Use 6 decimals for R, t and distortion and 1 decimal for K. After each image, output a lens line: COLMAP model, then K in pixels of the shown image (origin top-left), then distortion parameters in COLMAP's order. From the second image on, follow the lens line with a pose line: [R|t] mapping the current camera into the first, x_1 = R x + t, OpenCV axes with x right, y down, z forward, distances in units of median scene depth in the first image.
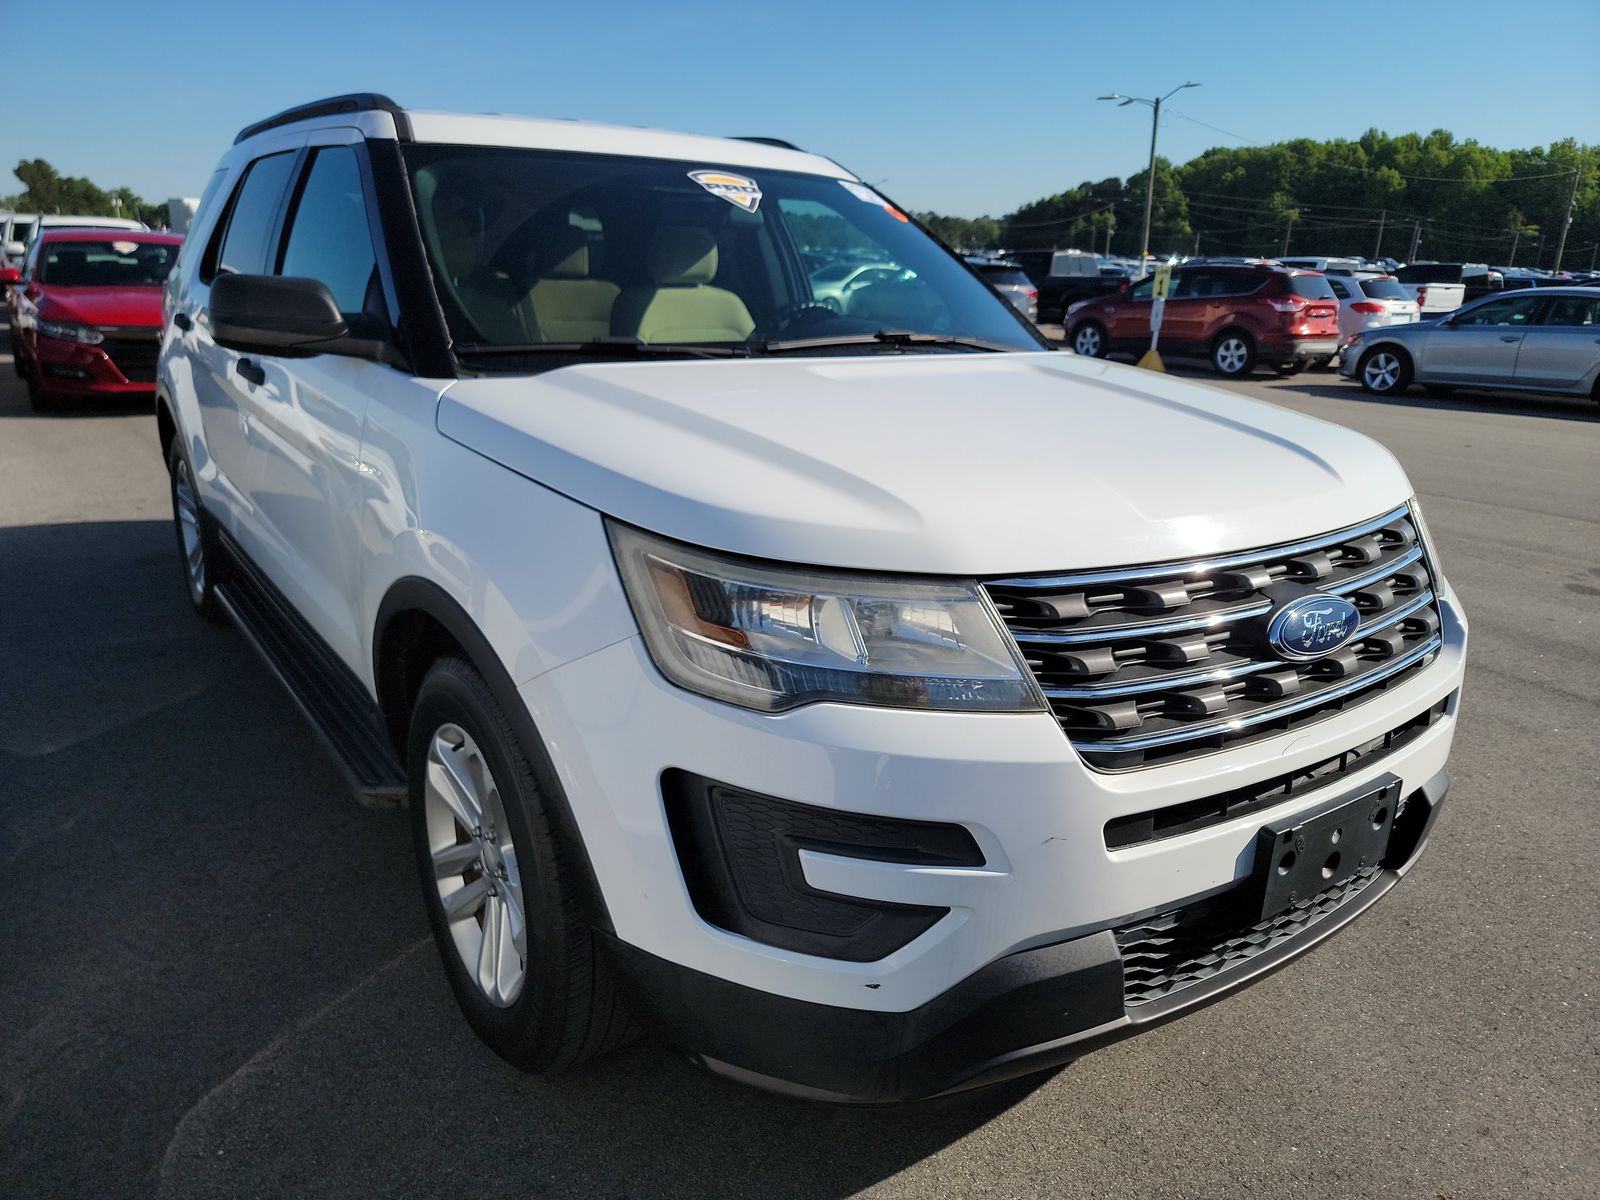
lens RADIAL K [[981.1, 0, 809.1], [0, 981.1, 593.5], [0, 0, 1]] dist [0.045418, -0.026776]
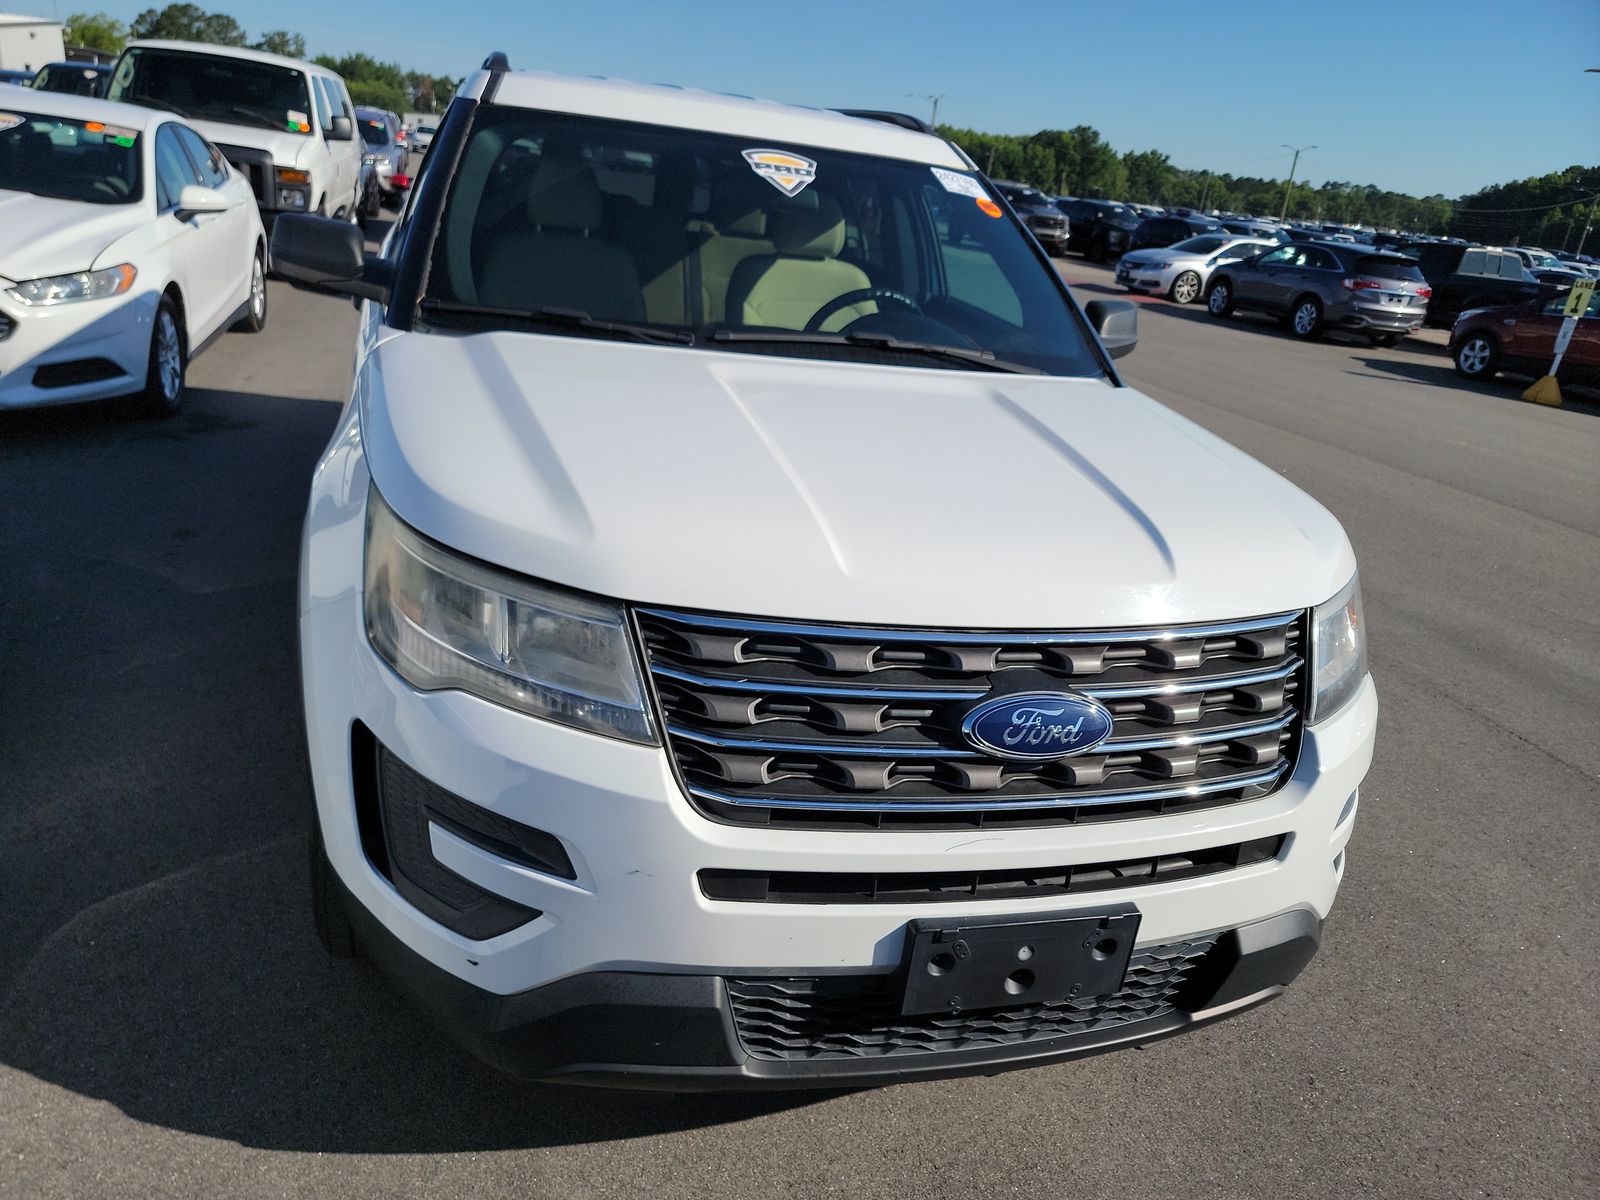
lens RADIAL K [[981.1, 0, 809.1], [0, 981.1, 593.5], [0, 0, 1]] dist [0.045418, -0.026776]
pose [[0.947113, 0.192039, -0.257097, 0.521323], [-0.181629, 0.981290, 0.063879, -0.106227], [0.264554, -0.013805, 0.964272, 0.068999]]
